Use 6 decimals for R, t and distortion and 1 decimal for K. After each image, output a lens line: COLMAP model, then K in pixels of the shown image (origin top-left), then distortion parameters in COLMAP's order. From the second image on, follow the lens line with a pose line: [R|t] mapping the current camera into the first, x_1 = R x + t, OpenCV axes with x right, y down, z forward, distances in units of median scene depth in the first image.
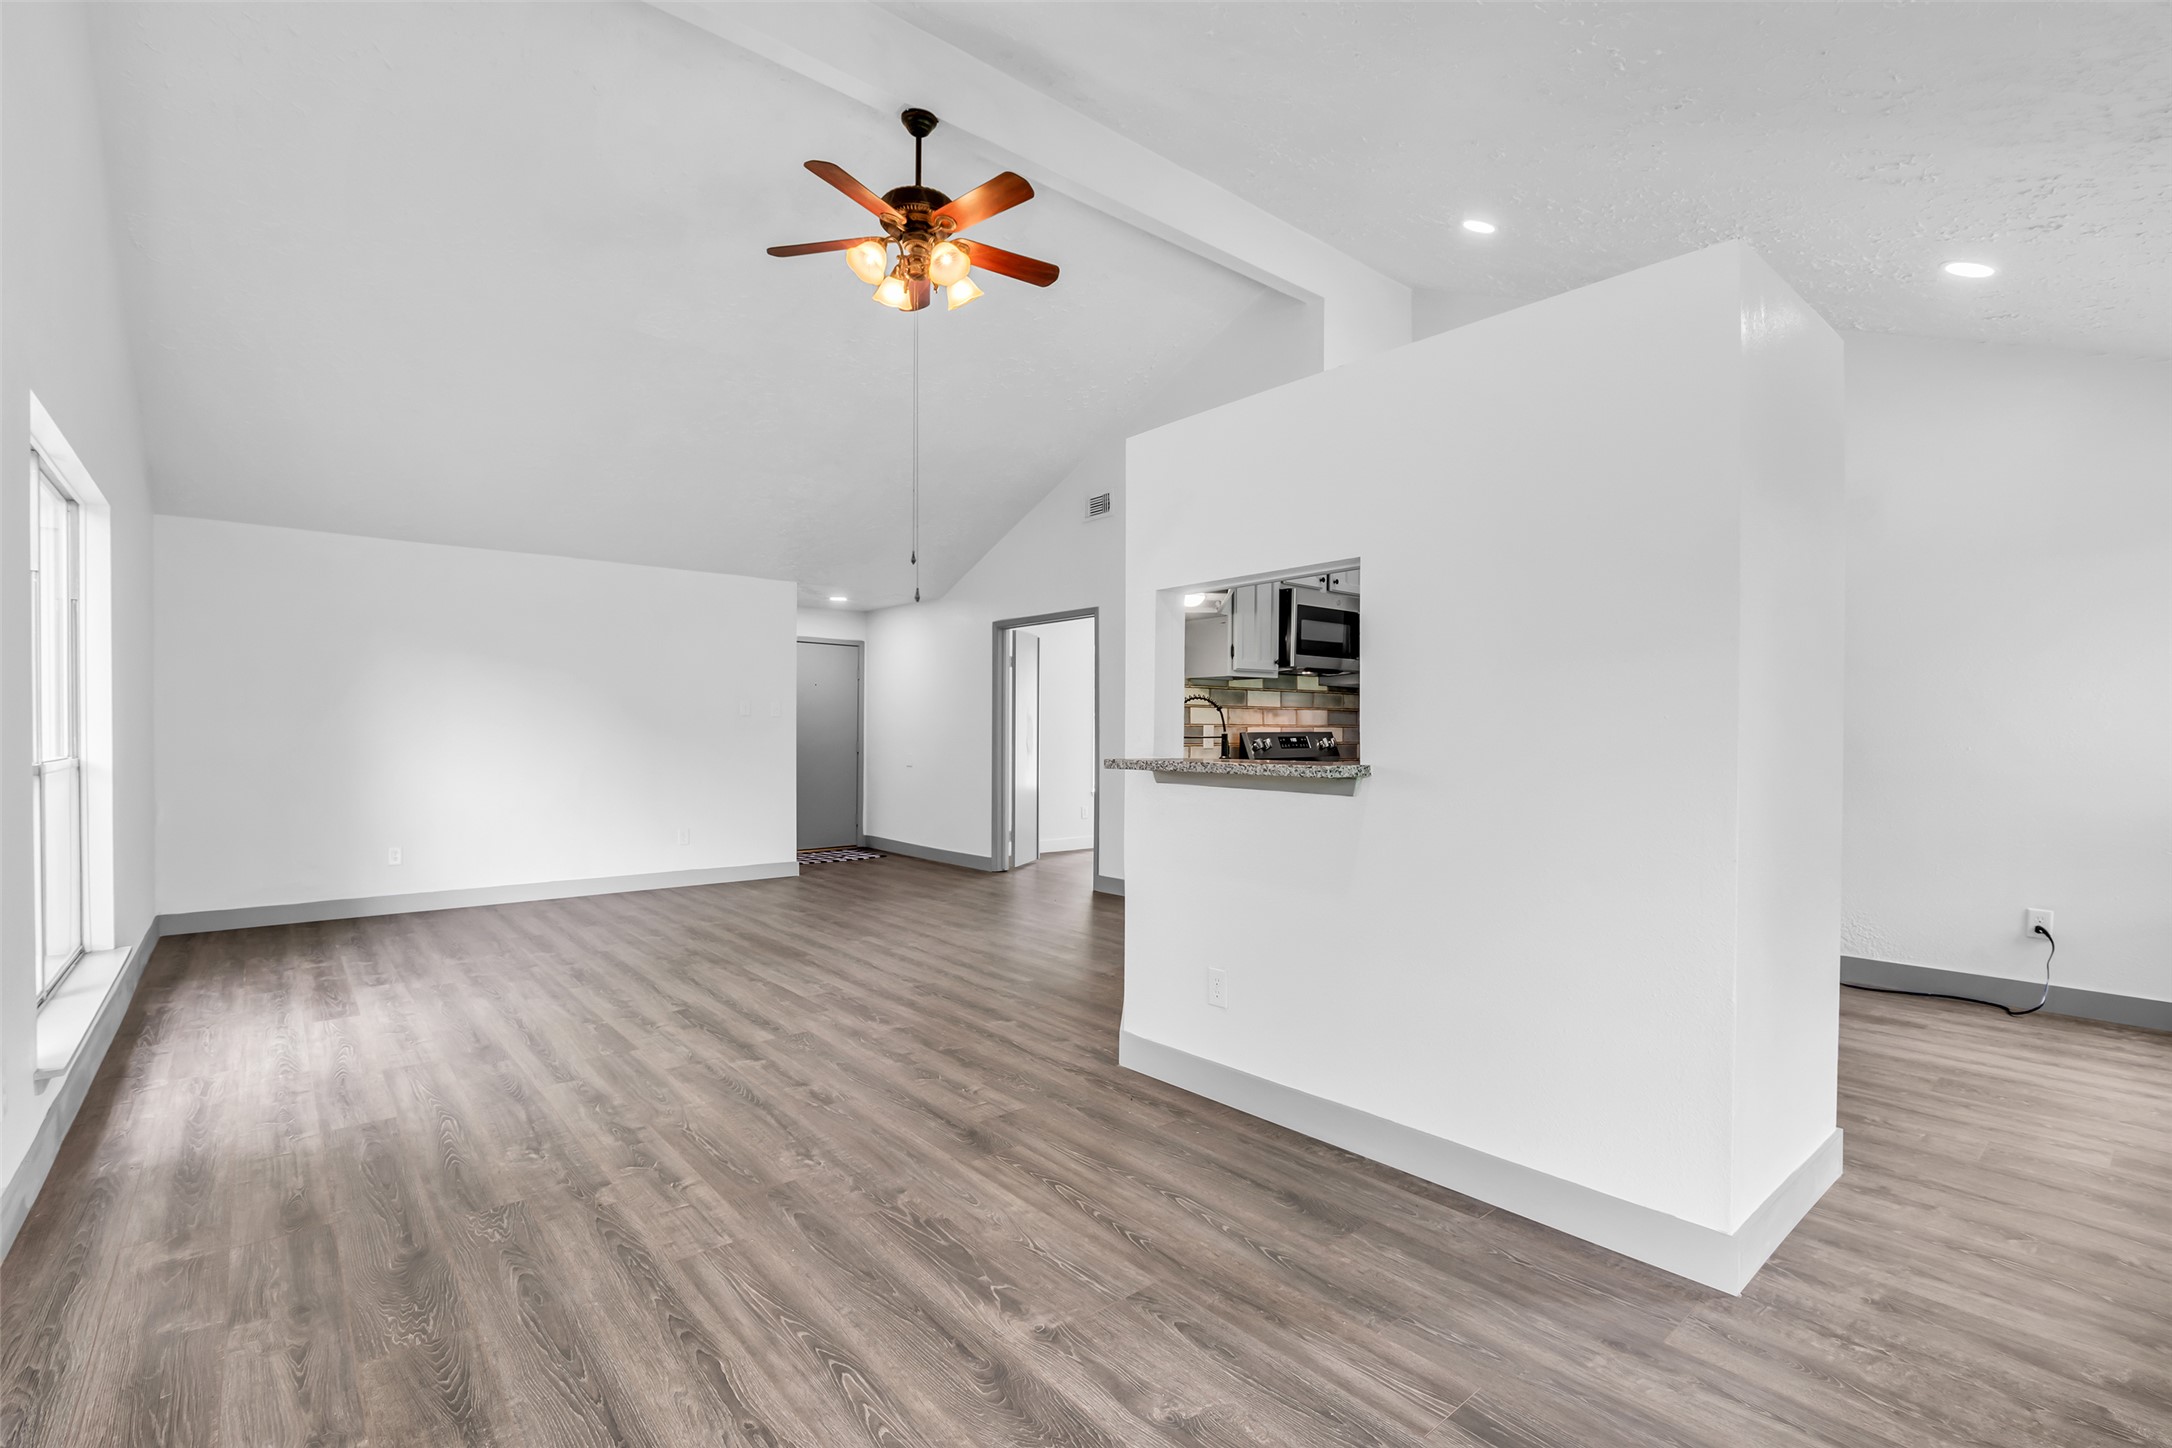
lens RADIAL K [[987.0, 0, 1081.2], [0, 987.0, 734.7], [0, 0, 1]] dist [-0.023452, 0.000856]
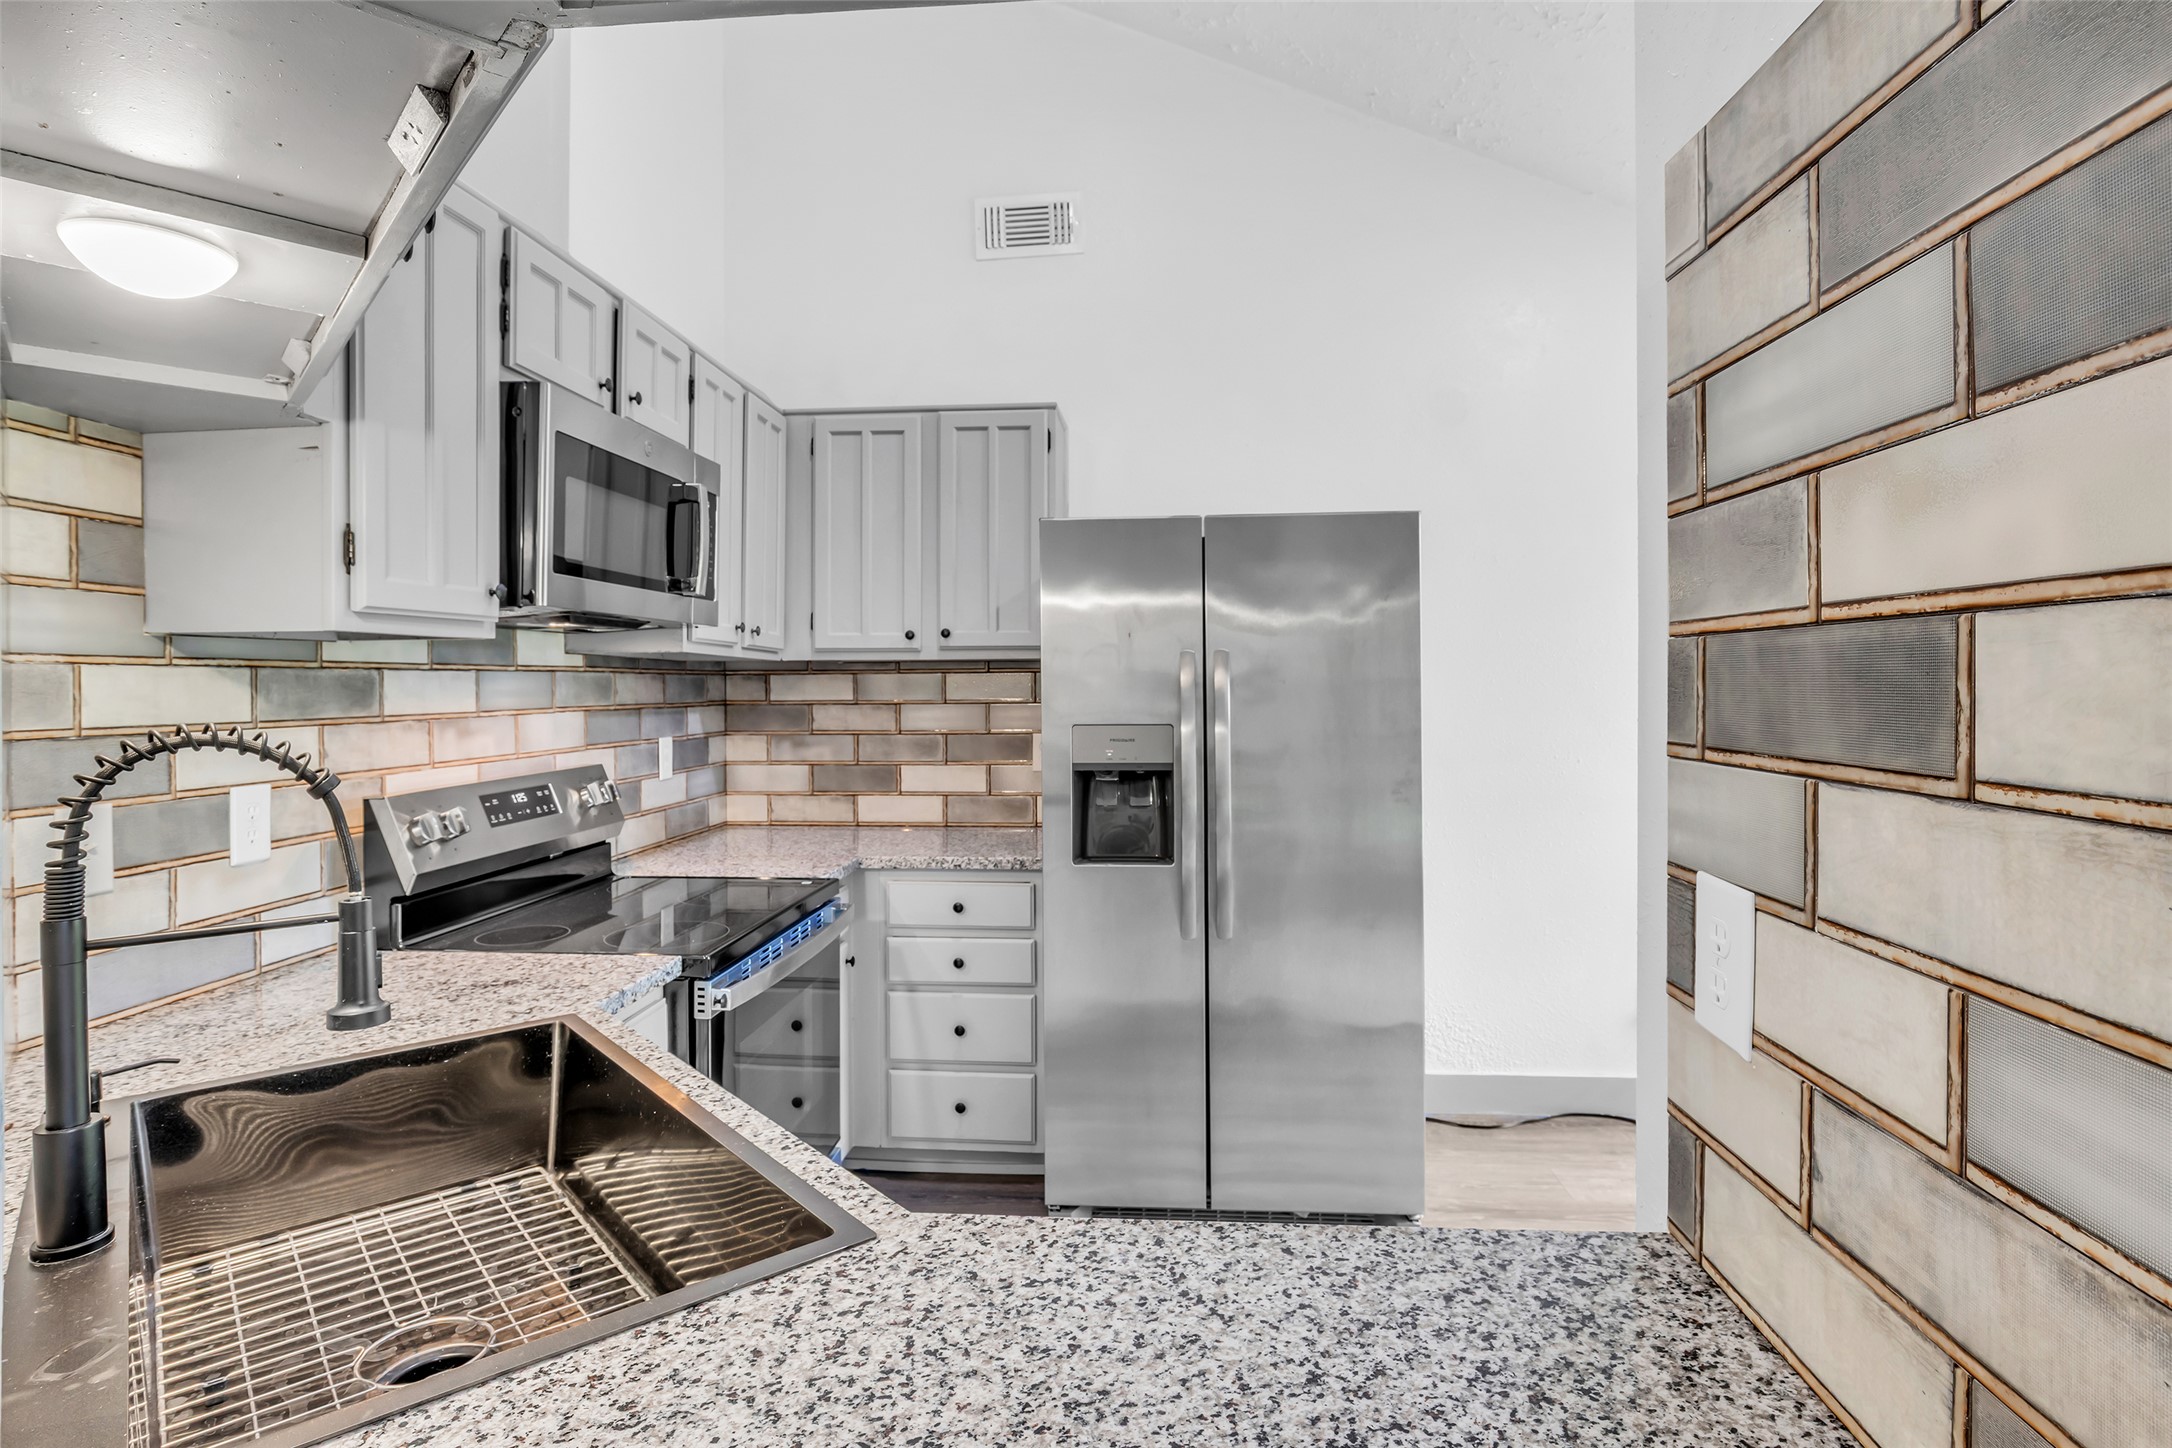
lens RADIAL K [[1101.6, 0, 1082.3], [0, 1101.6, 706.4], [0, 0, 1]] dist [-0.004204, -0.000958]
pose [[0.706379, -0.021566, 0.707505, 0.087809], [0.011598, 0.999754, 0.018894, -0.047798], [-0.707739, -0.005141, 0.706456, 0.714853]]
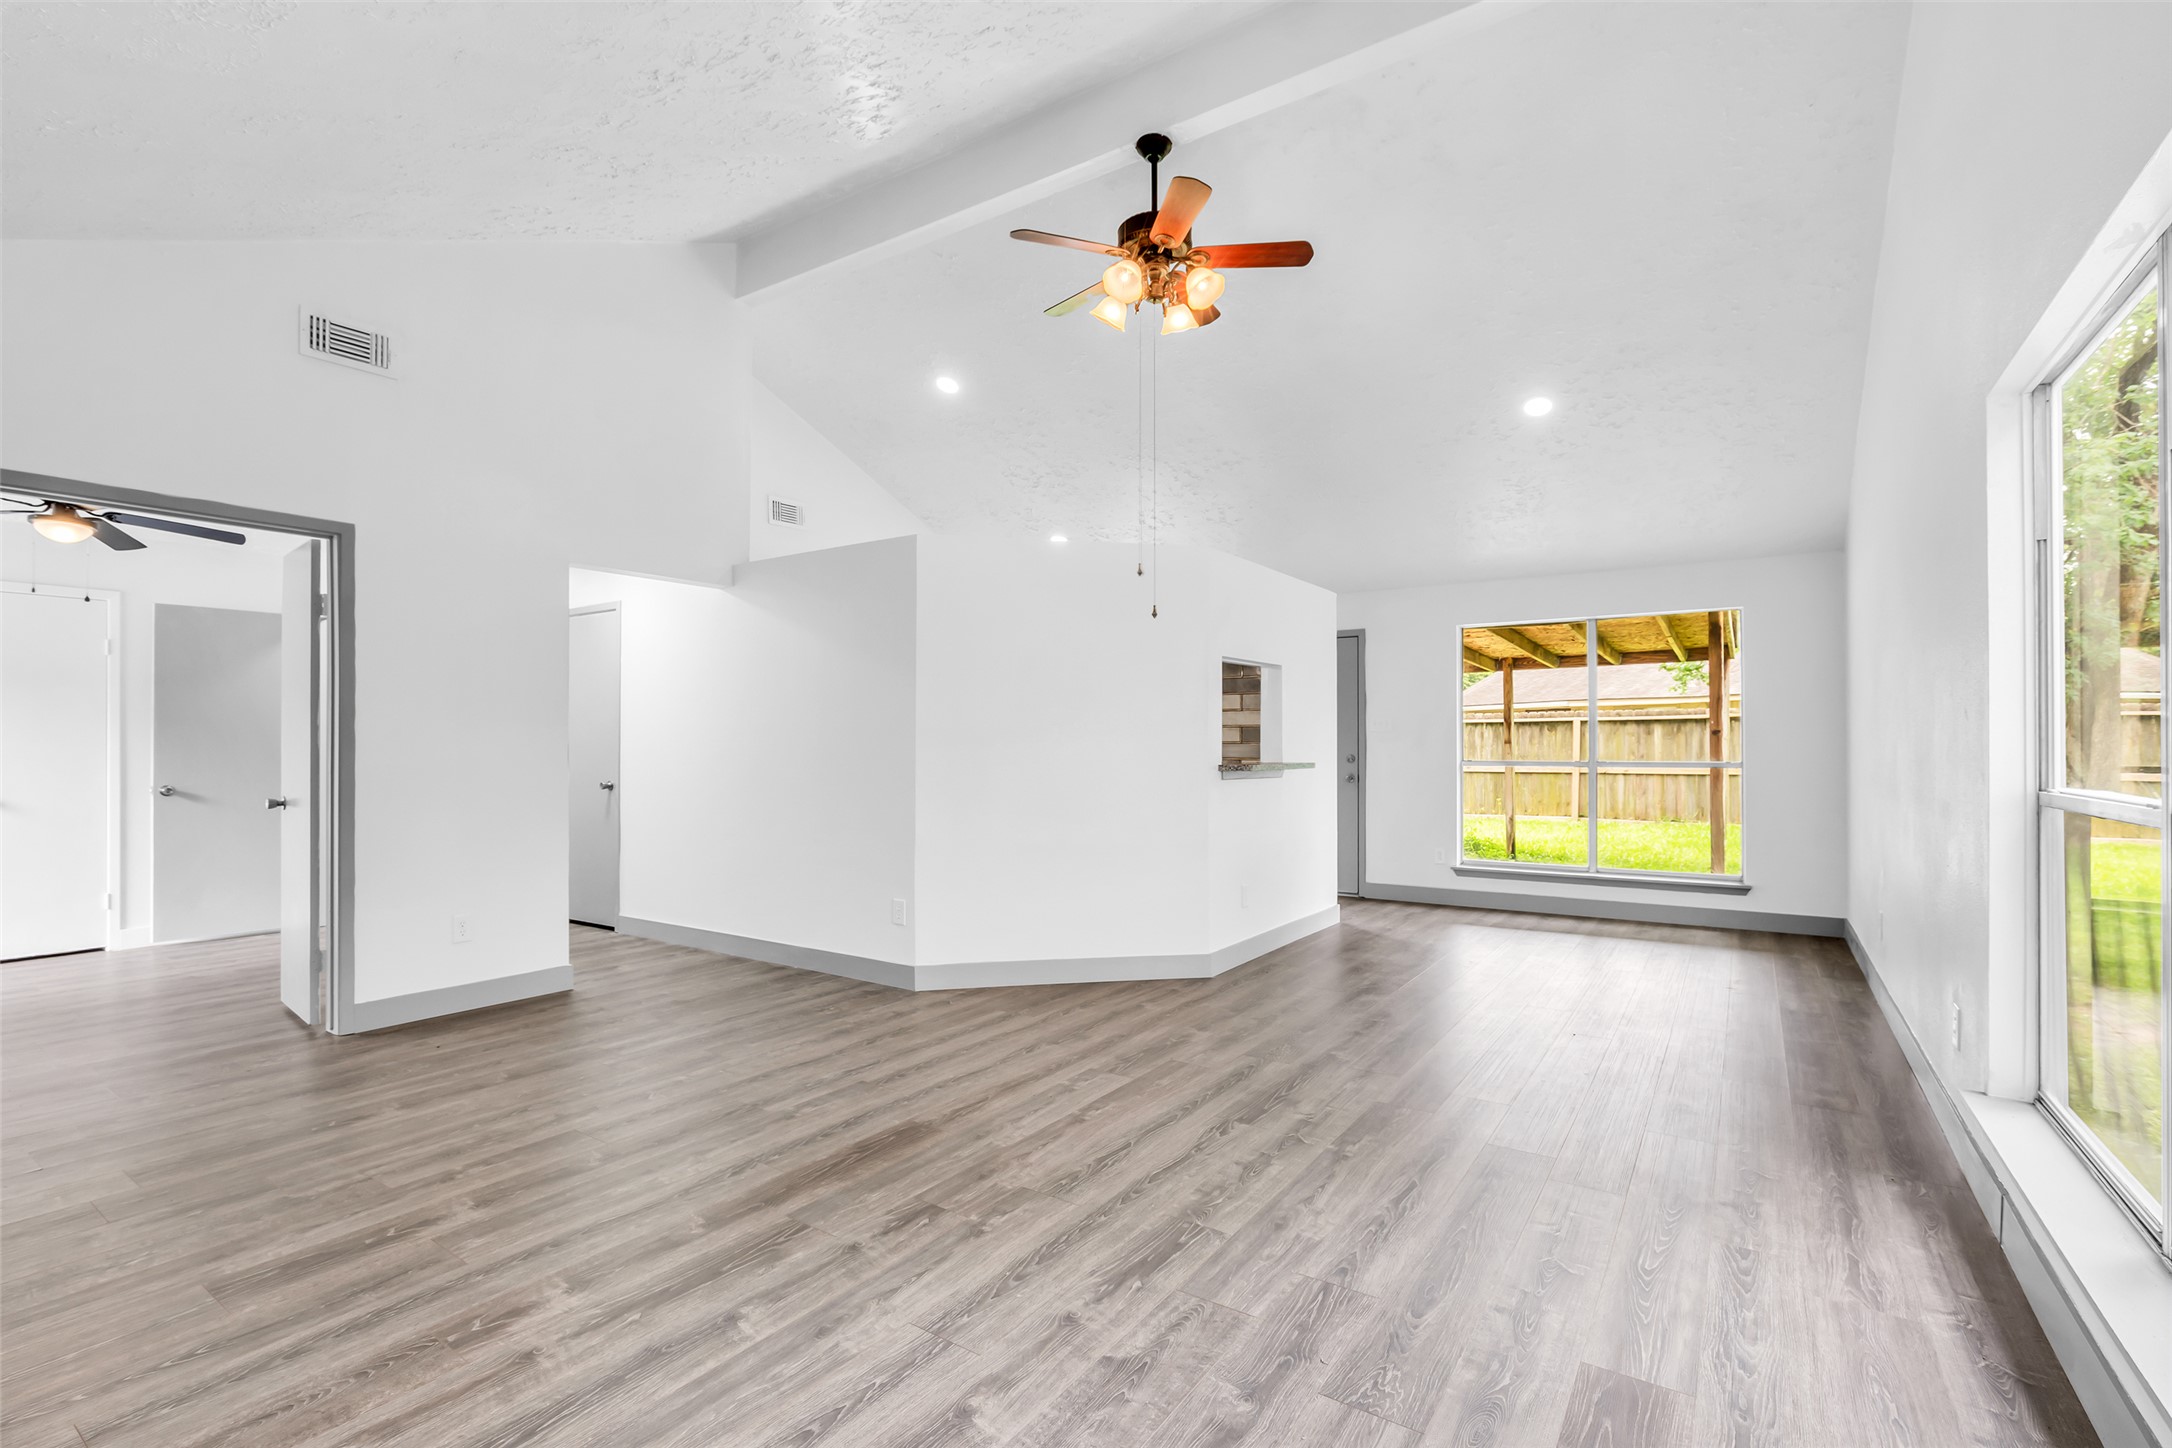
lens RADIAL K [[987.0, 0, 1076.7], [0, 987.0, 734.2], [0, 0, 1]] dist [-0.023452, 0.000856]
pose [[-0.266033, 0.010794, 0.963904, -1.111787], [0.003415, 0.999942, -0.010255, -0.006912], [-0.963958, 0.000564, -0.266054, 1.337706]]
